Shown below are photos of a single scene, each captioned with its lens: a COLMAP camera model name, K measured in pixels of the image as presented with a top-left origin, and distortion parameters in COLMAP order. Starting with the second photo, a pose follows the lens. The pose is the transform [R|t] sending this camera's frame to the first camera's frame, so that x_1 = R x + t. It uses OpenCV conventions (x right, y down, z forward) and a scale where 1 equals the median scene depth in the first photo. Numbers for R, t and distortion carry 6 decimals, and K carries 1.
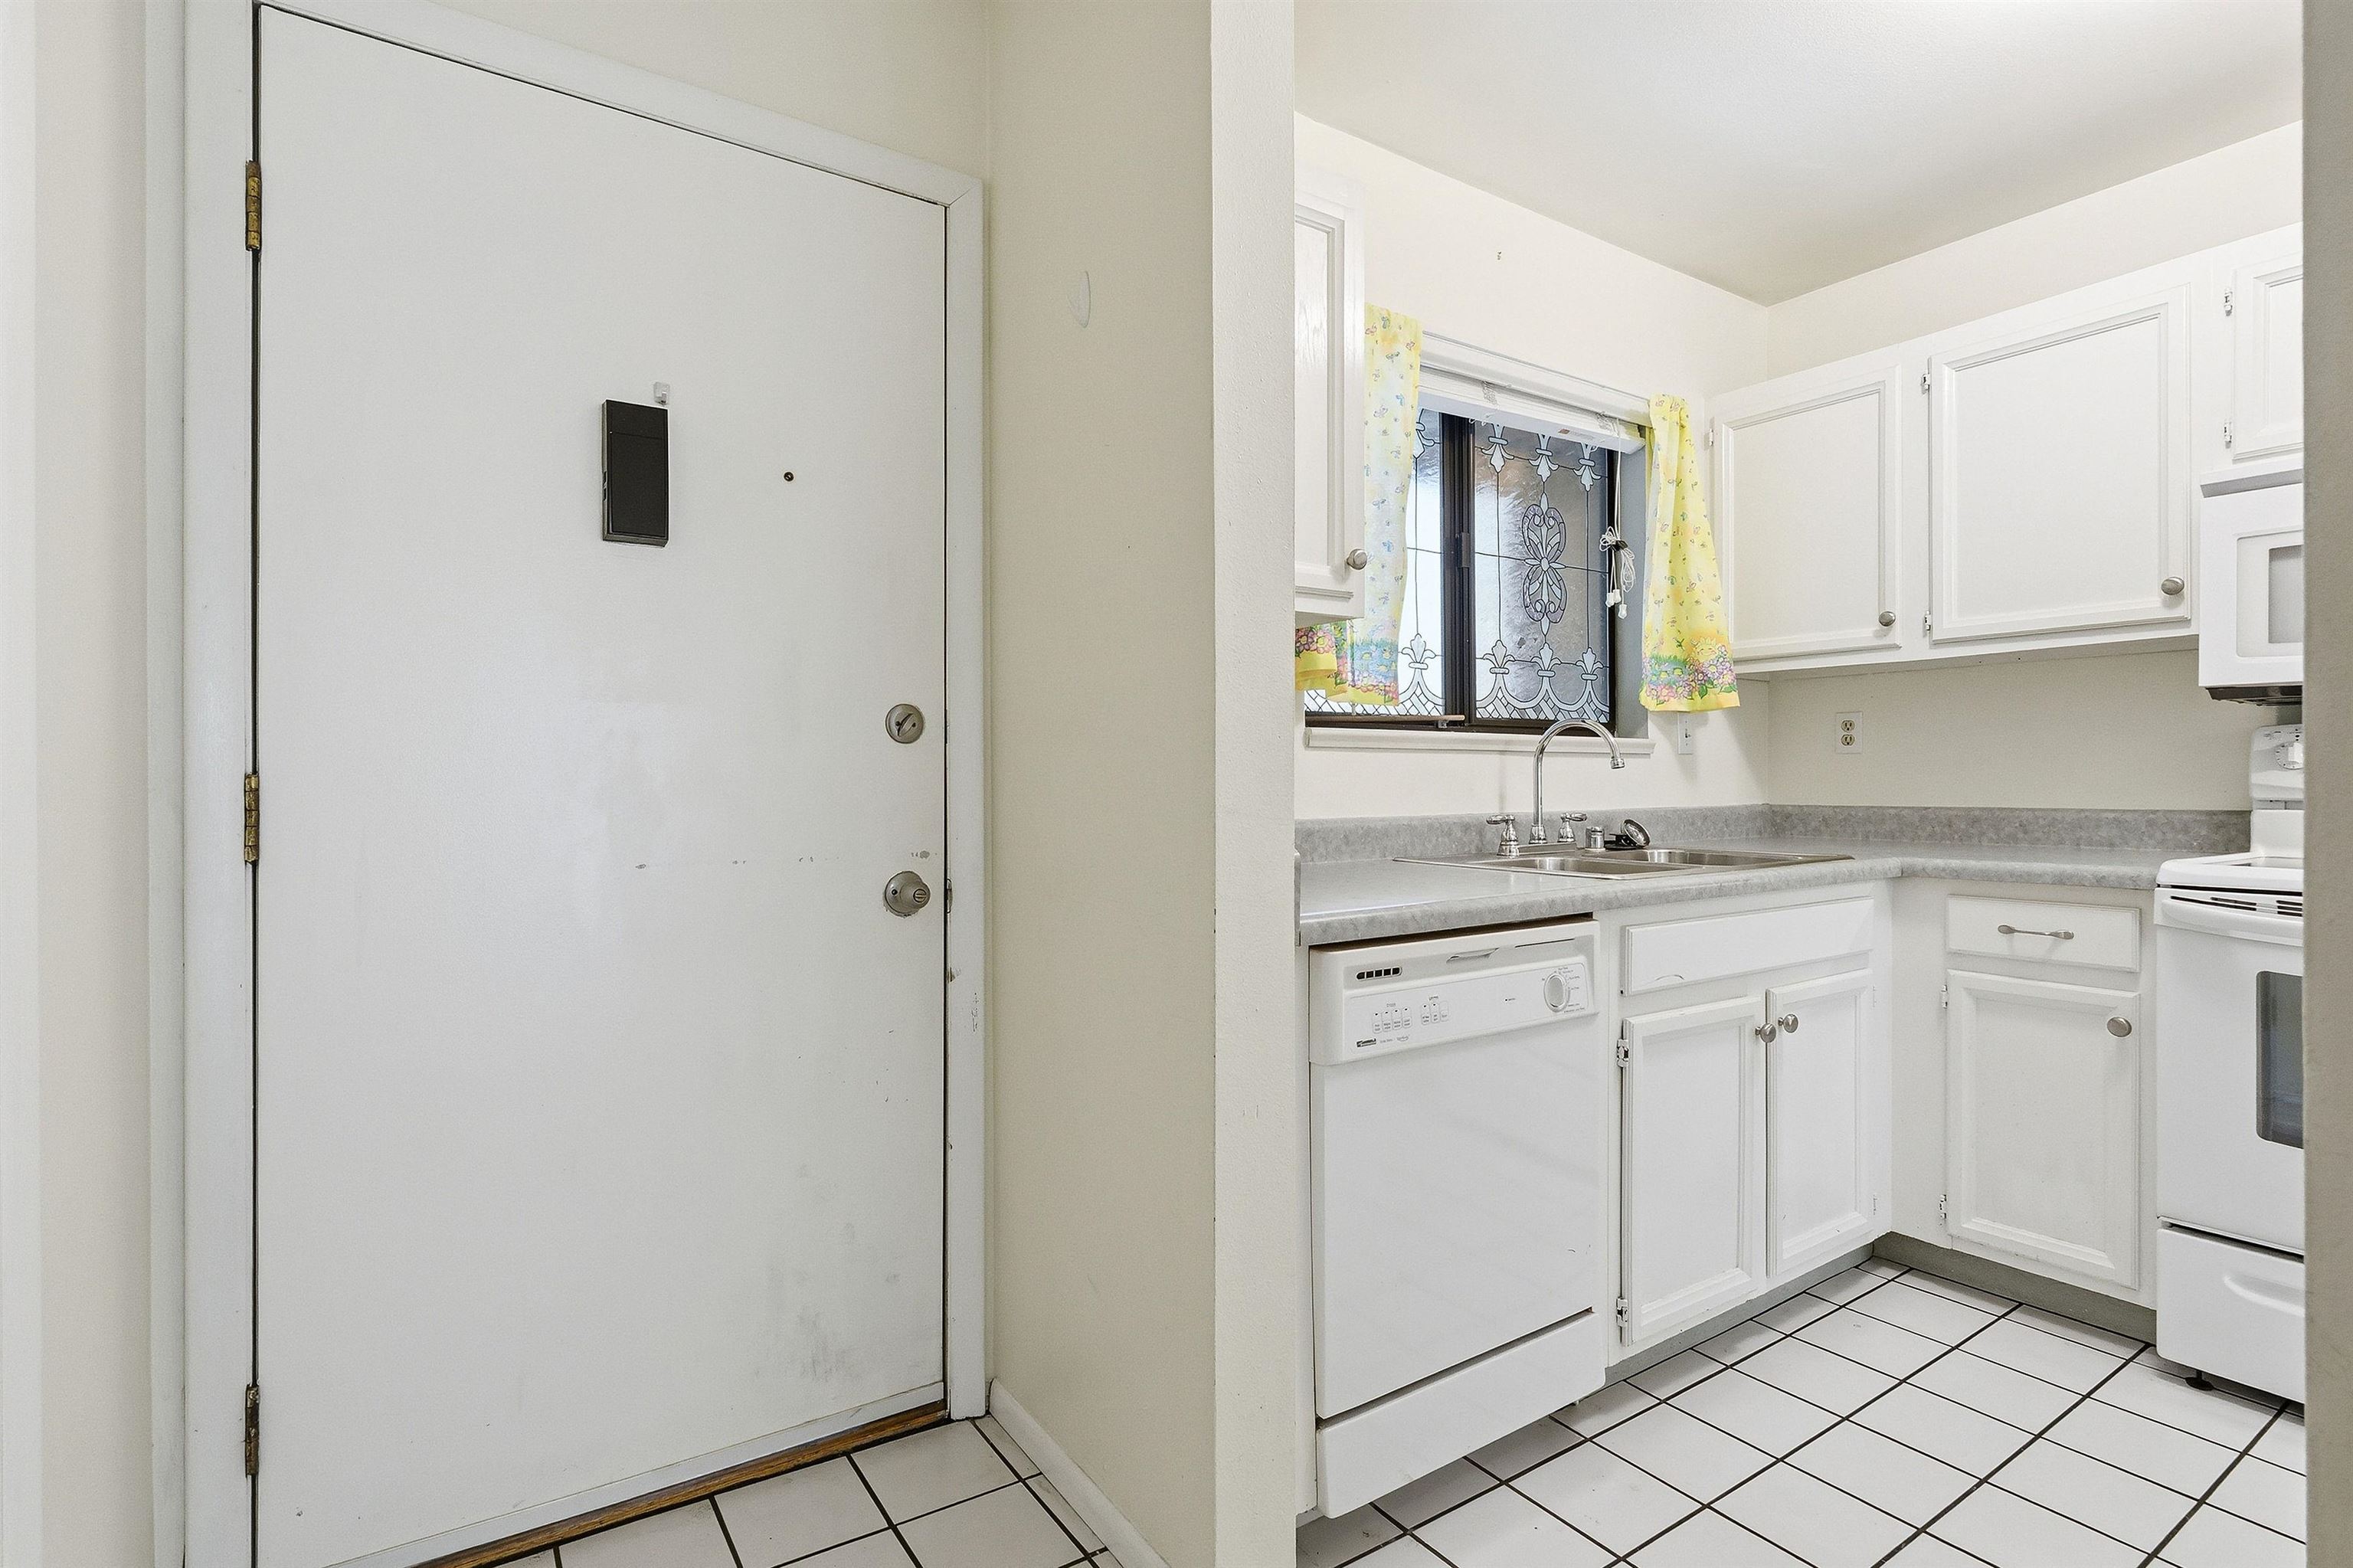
lens RADIAL K [[1137.7, 0, 1176.5], [0, 1137.7, 784.0], [0, 0, 1]] dist [-0.001949, -0.000151]
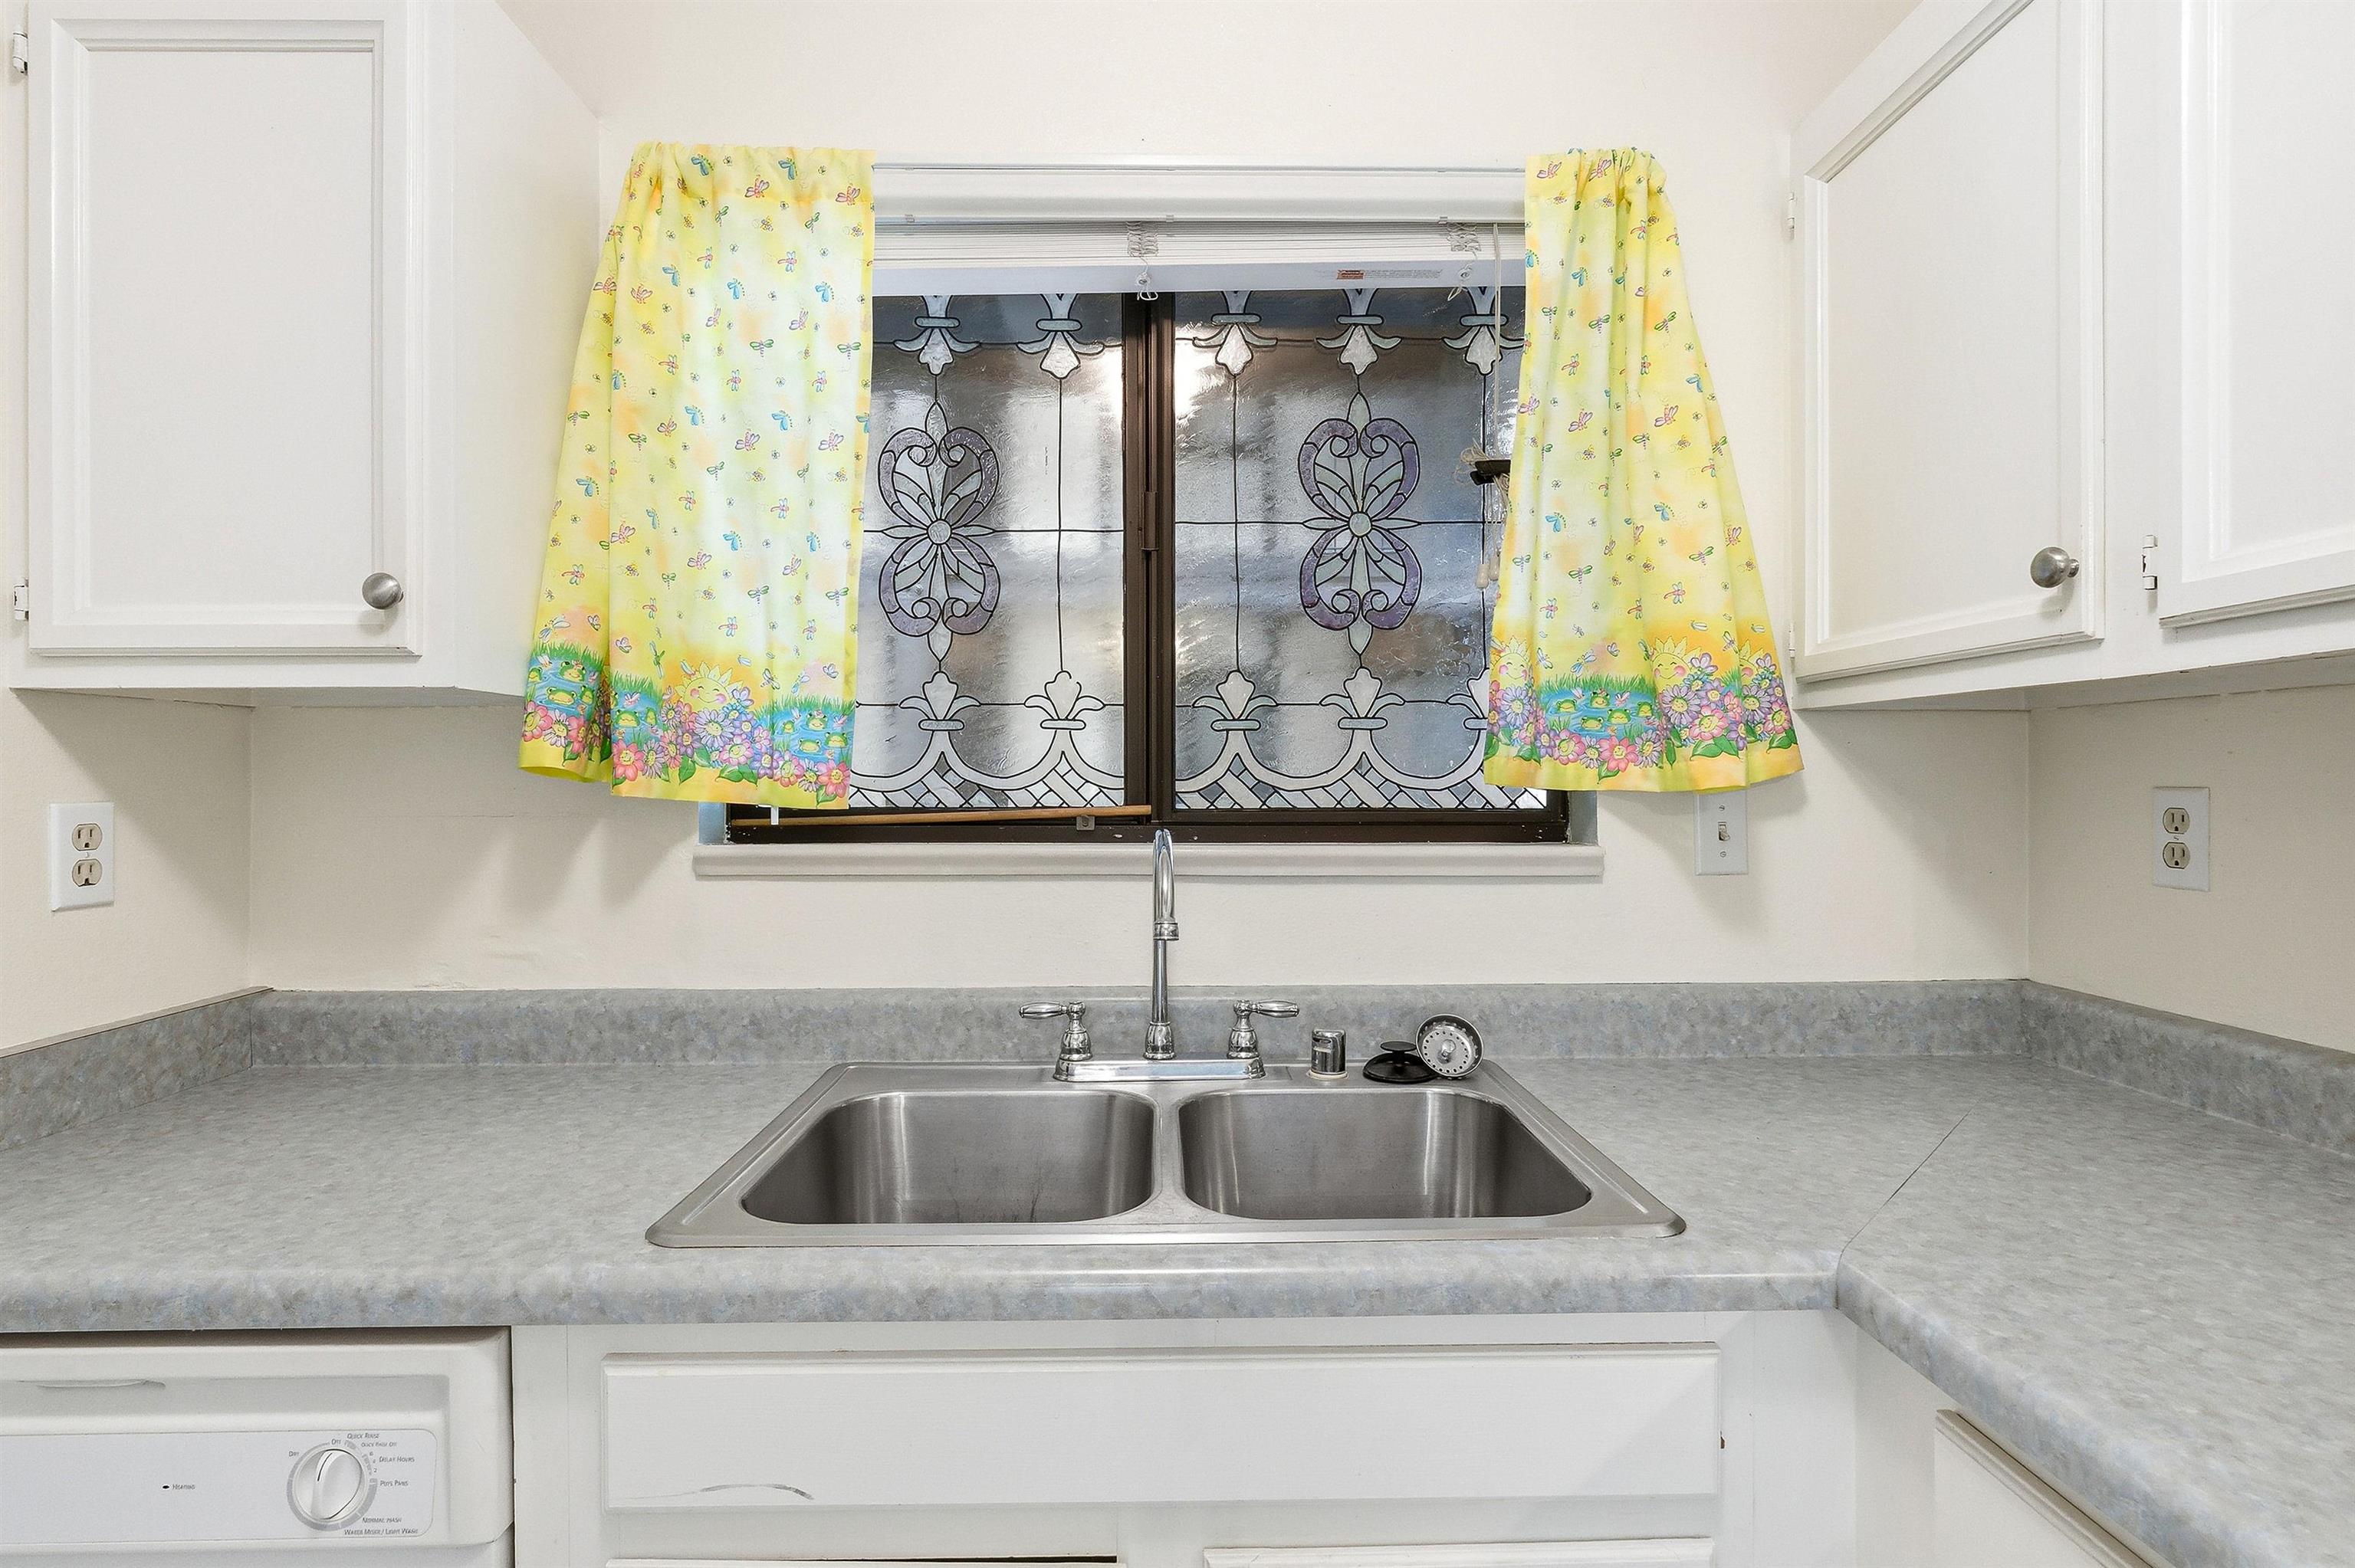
lens RADIAL K [[1138.4, 0, 1177.5], [0, 1138.4, 784.0], [0, 0, 1]] dist [-0.001949, -0.000151]
pose [[0.839626, 0.002777, -0.543158, 0.580487], [-0.003434, 0.999994, -0.000196, -0.071794], [0.543154, 0.002030, 0.839631, 0.521665]]
